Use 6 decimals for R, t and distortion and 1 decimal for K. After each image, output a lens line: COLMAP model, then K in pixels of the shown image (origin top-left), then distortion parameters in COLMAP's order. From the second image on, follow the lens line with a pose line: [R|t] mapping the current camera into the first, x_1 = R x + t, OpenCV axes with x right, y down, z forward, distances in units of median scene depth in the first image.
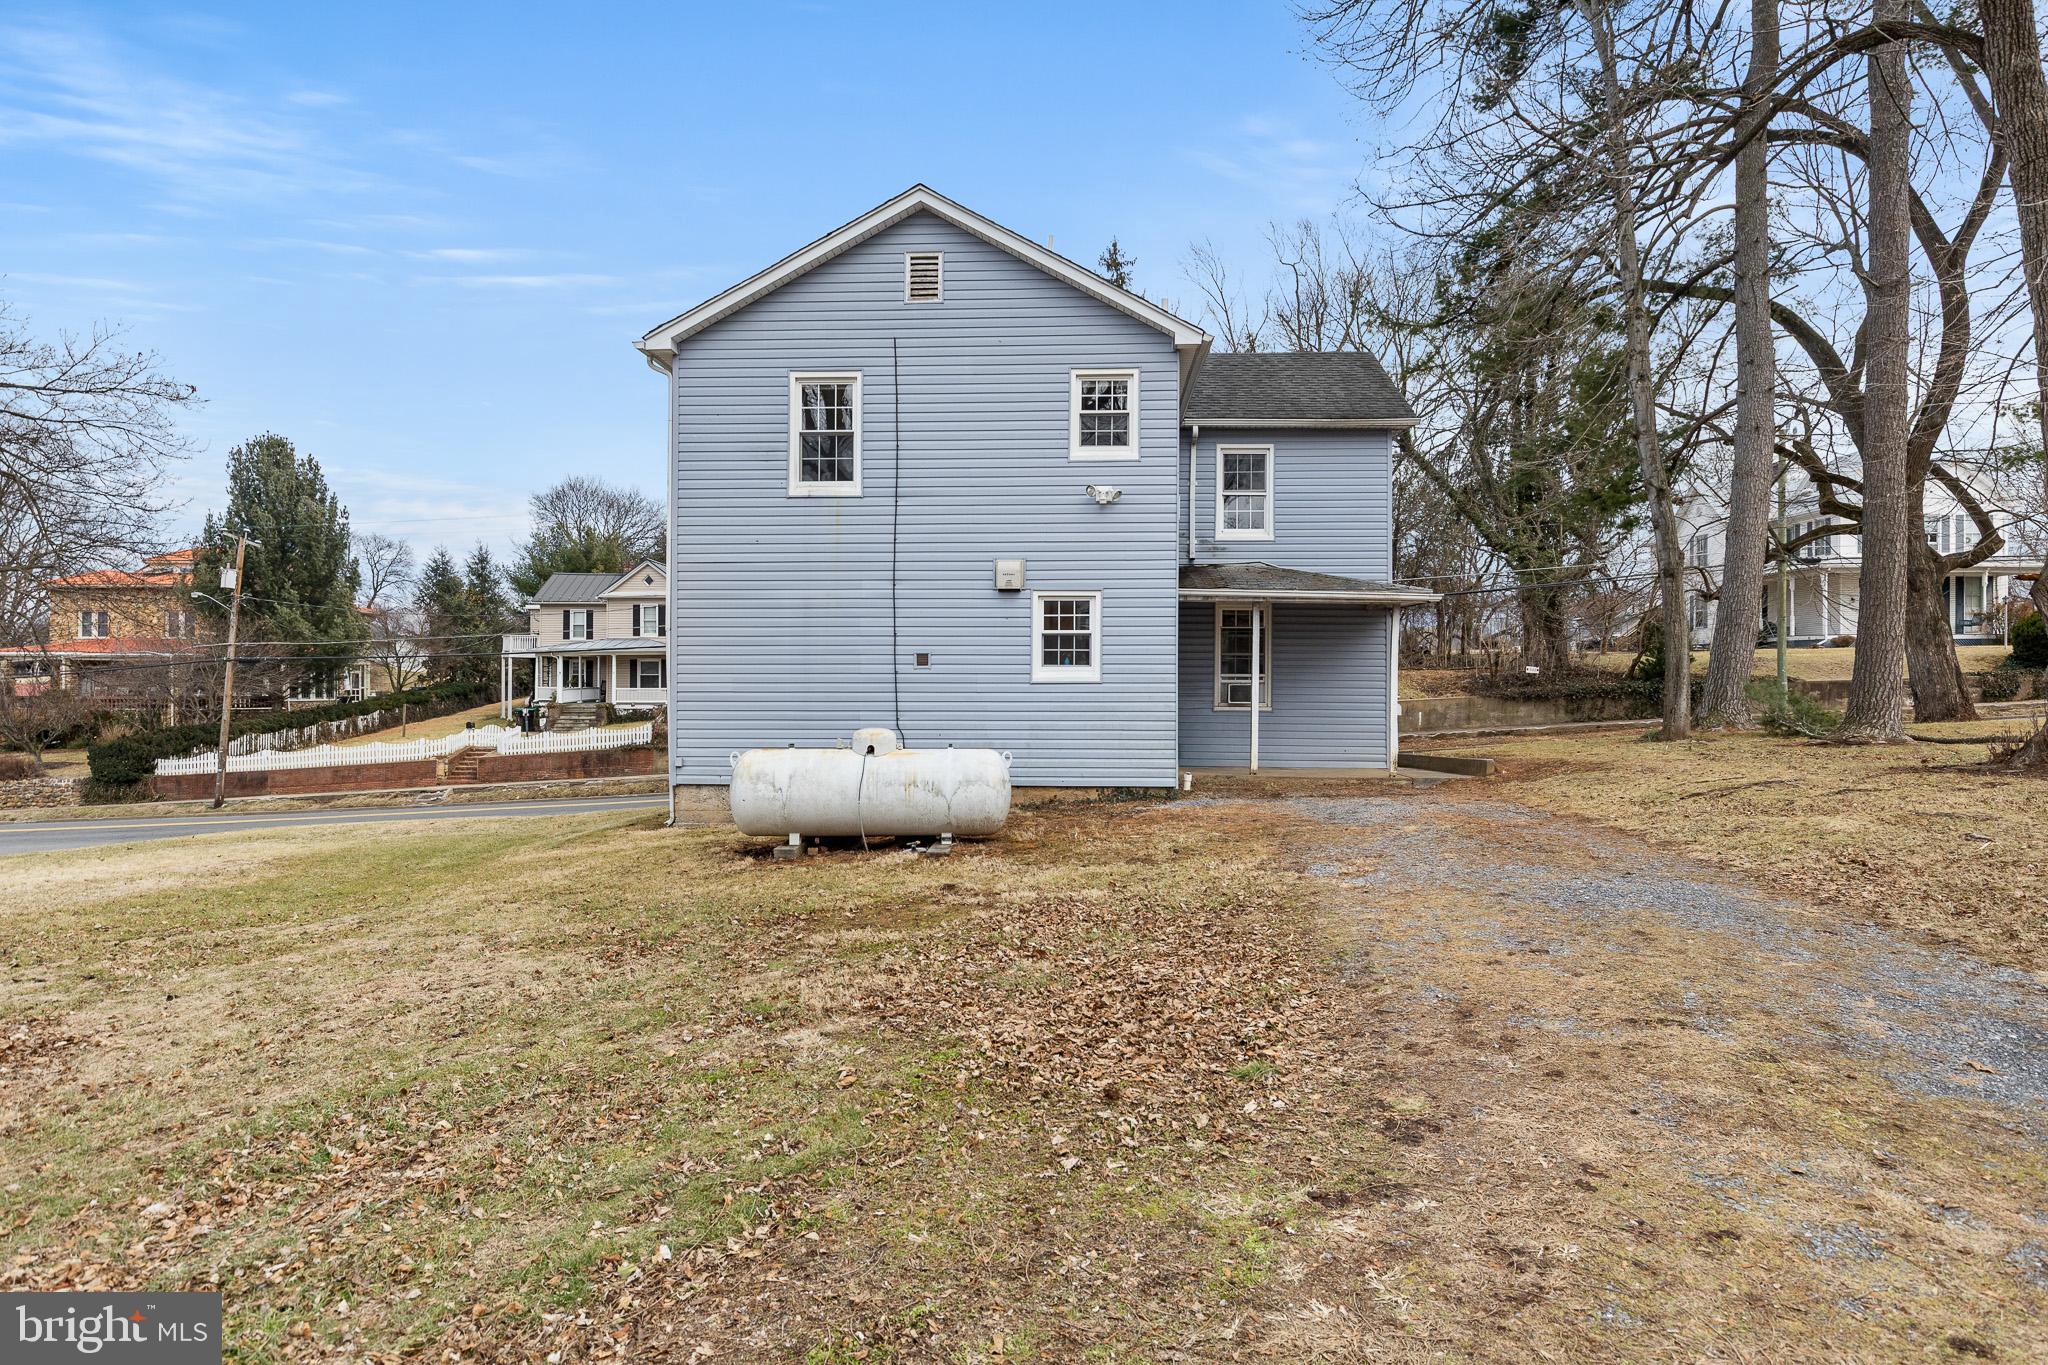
lens RADIAL K [[1134.0, 0, 1021.6], [0, 1134.0, 685.9], [0, 0, 1]] dist [0.005255, 0.000659]
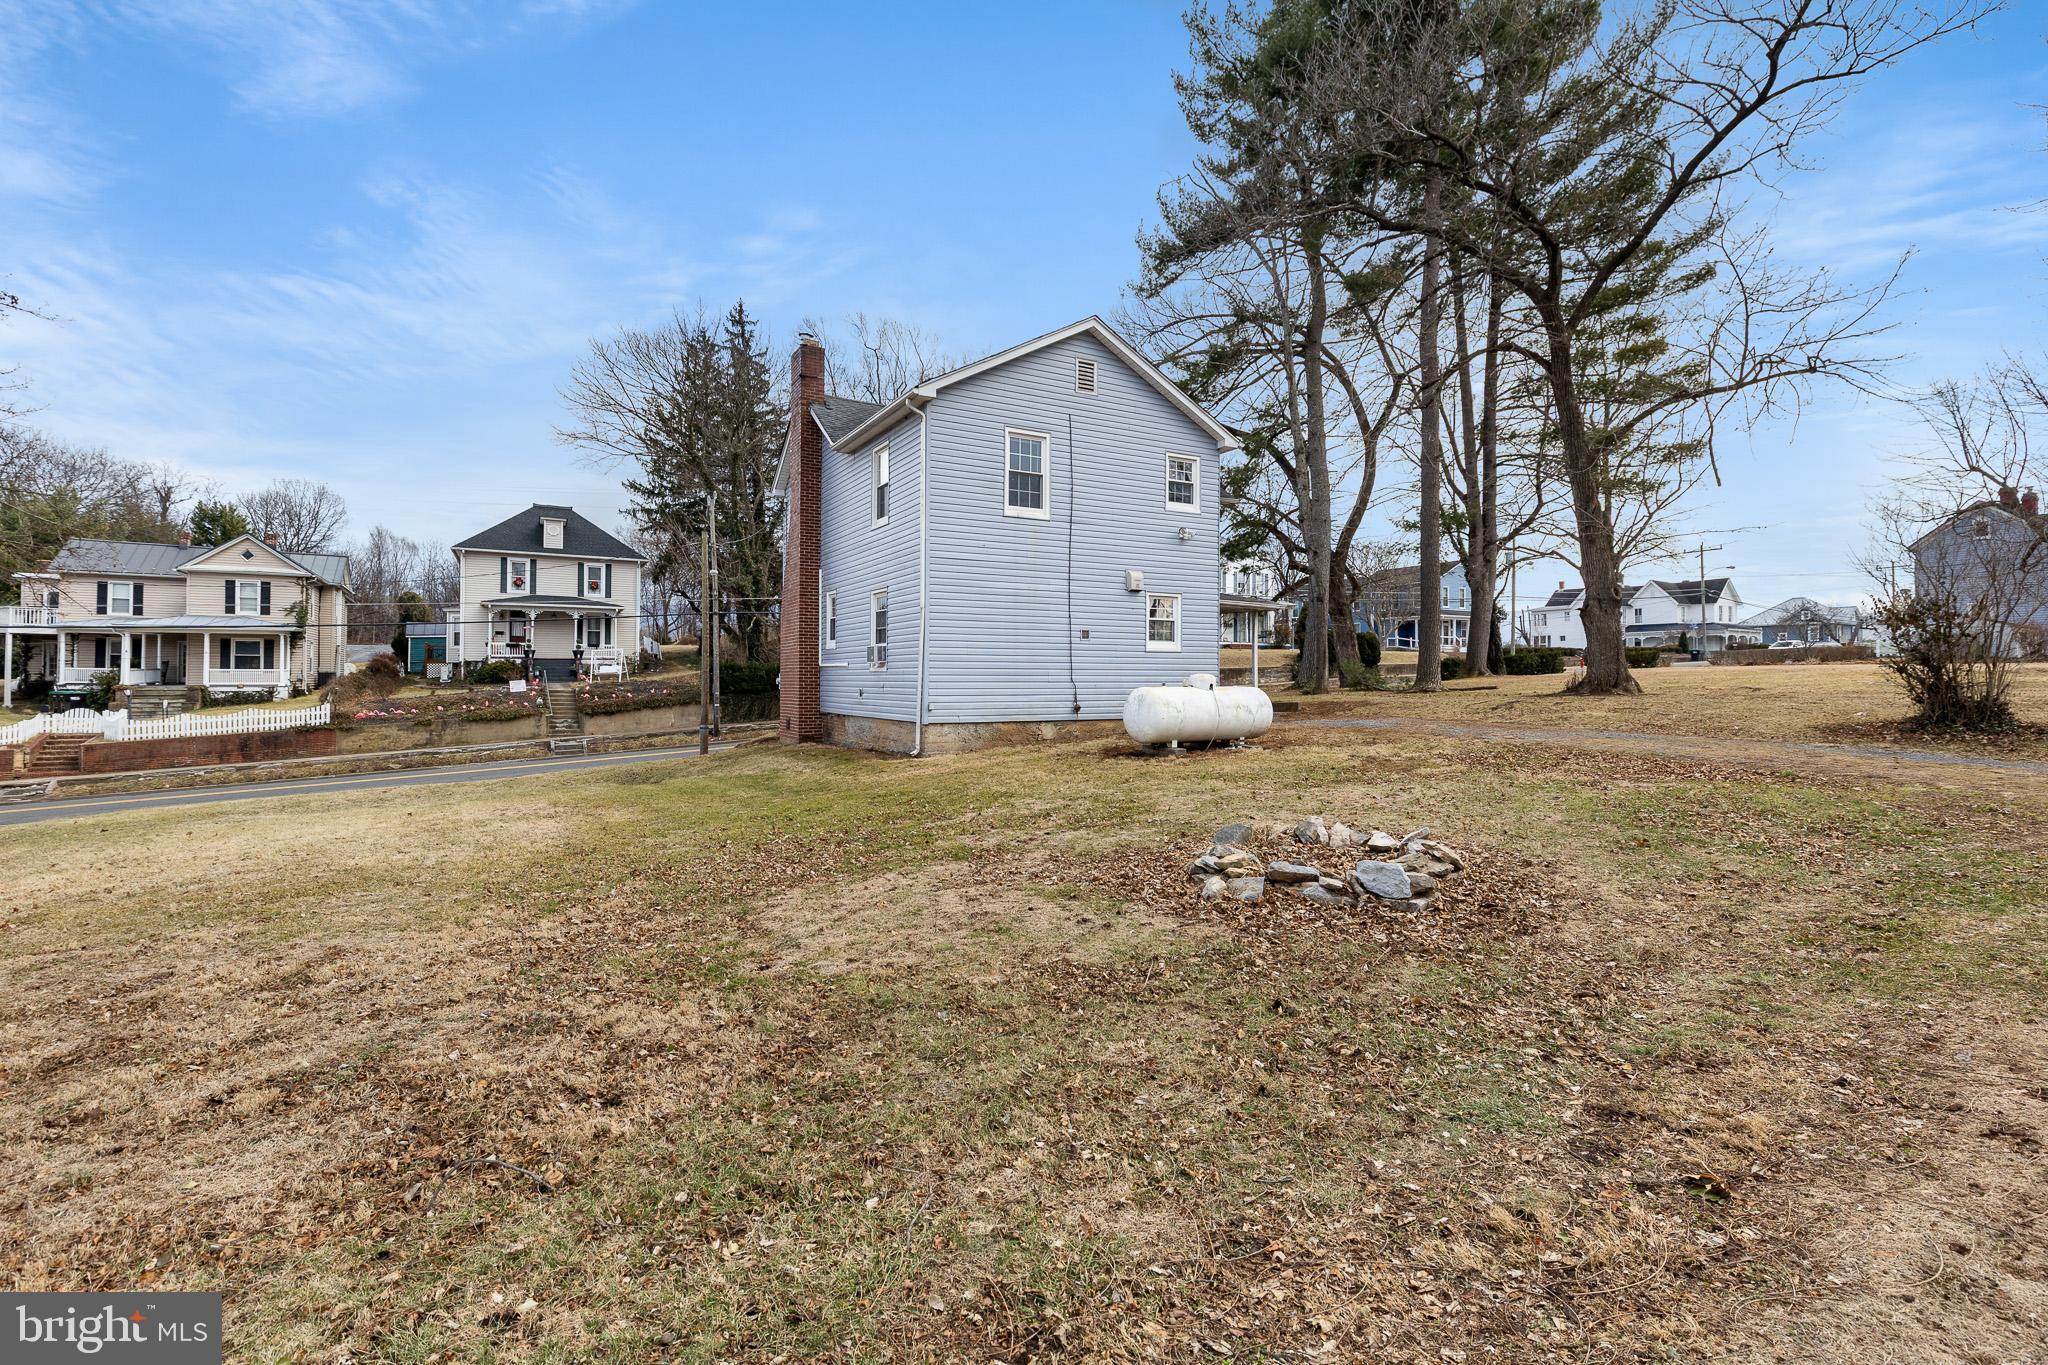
lens RADIAL K [[918.0, 0, 1036.5], [0, 918.0, 677.4], [0, 0, 1]] dist [0.000112, 0.000049]
pose [[0.844626, 0.001853, 0.535353, -0.761201], [-0.001738, 0.999998, -0.000719, 0.032633], [-0.535354, -0.000323, 0.844628, 0.022184]]
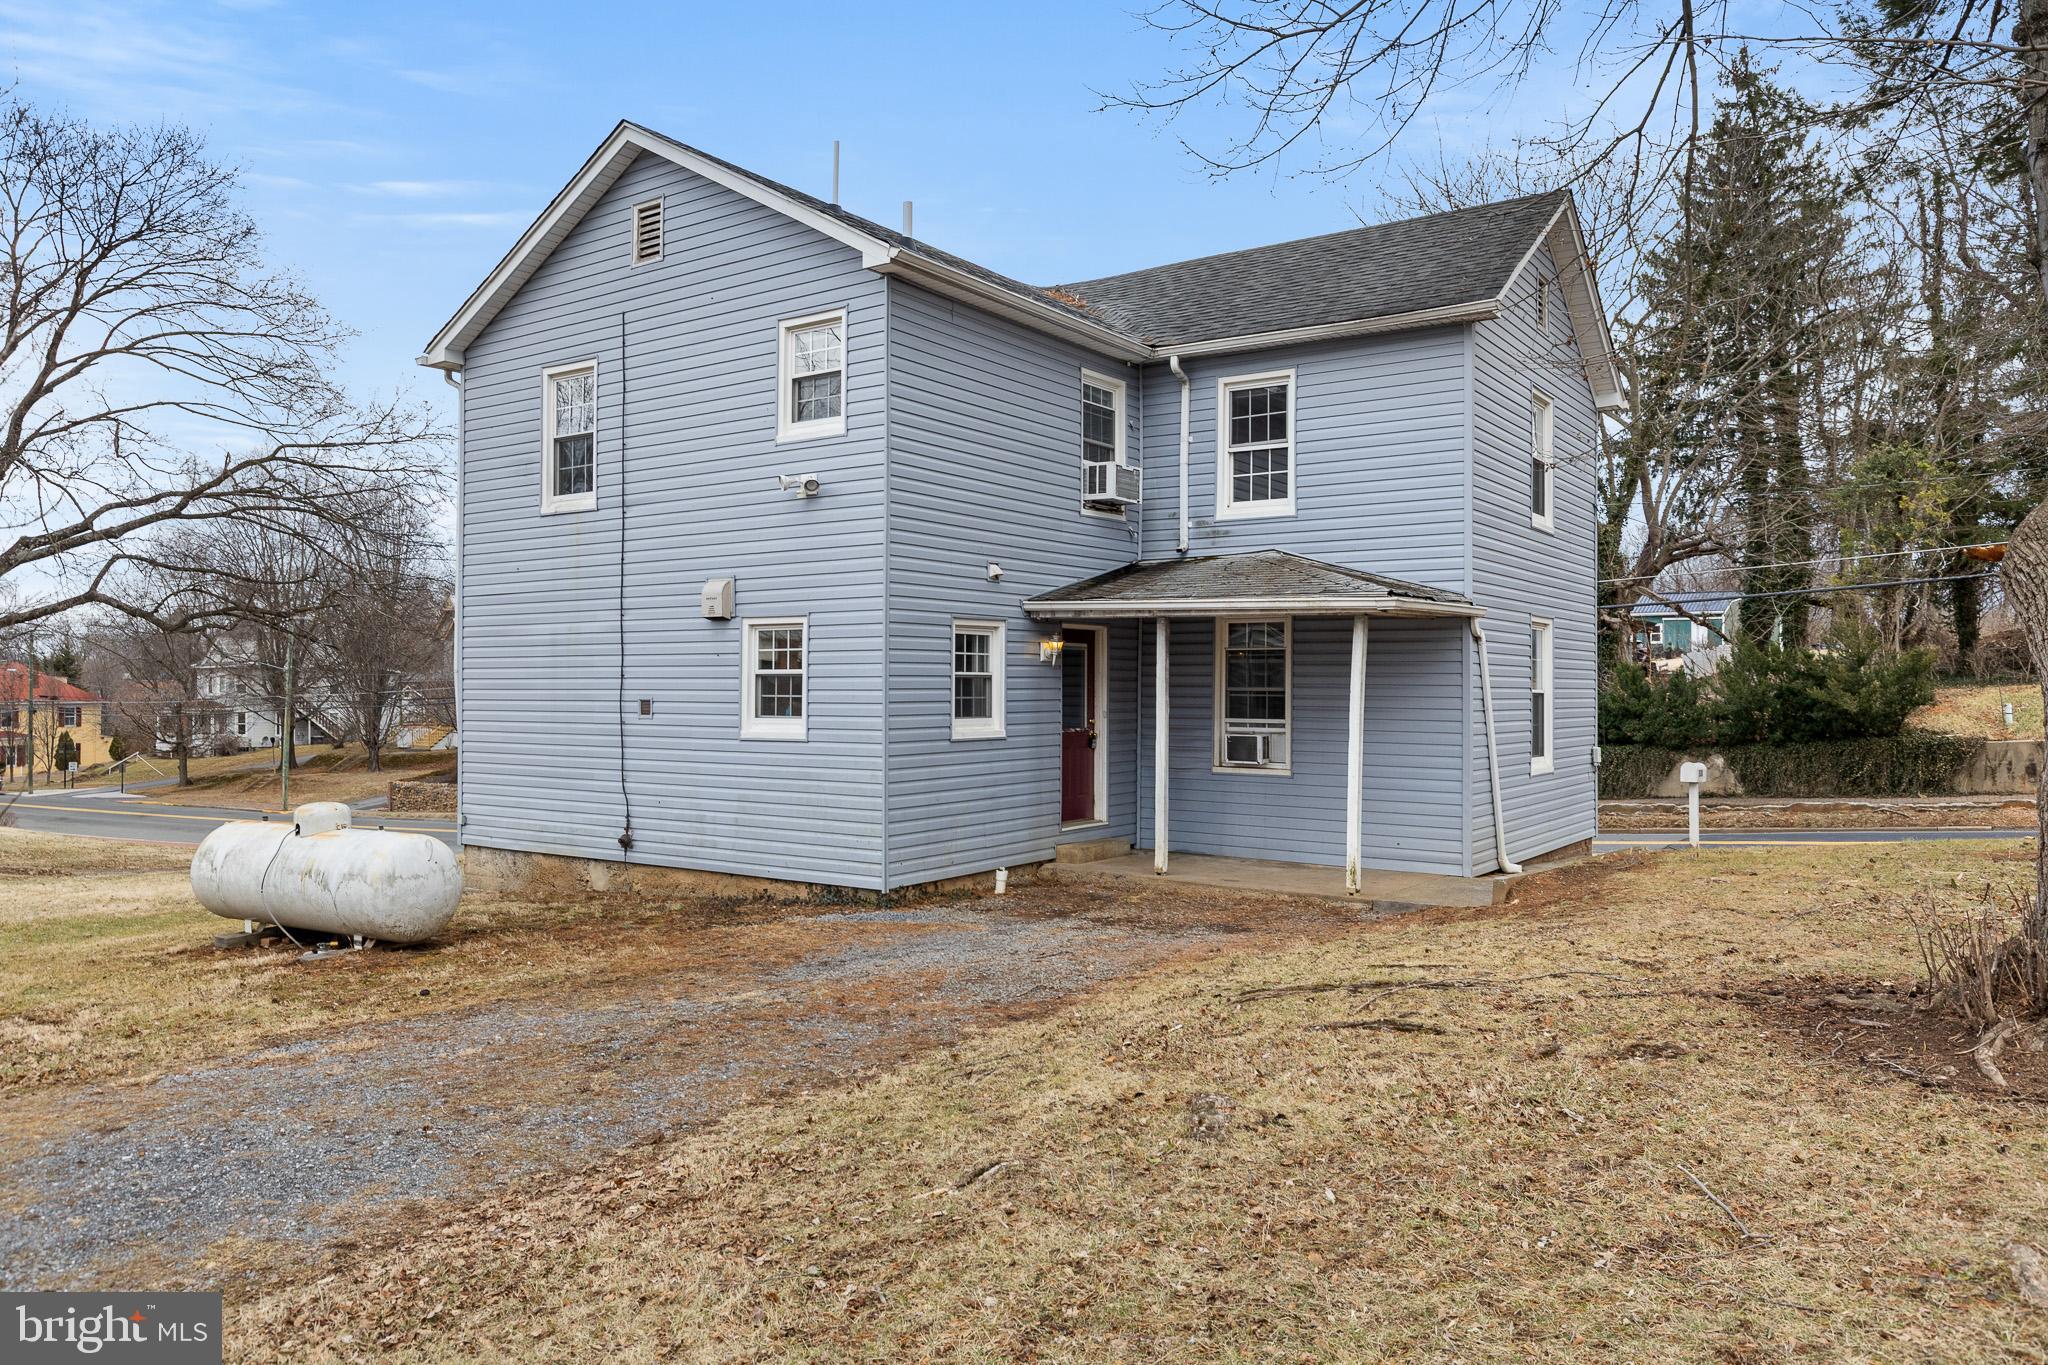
lens RADIAL K [[1396.1, 0, 1030.7], [0, 1396.1, 677.3], [0, 0, 1]] dist [-0.004724, -0.001553]
pose [[0.848231, -0.003924, -0.529613, 0.649780], [-0.000017, 0.999972, -0.007437, -0.036139], [0.529627, 0.006318, 0.848207, 0.298234]]
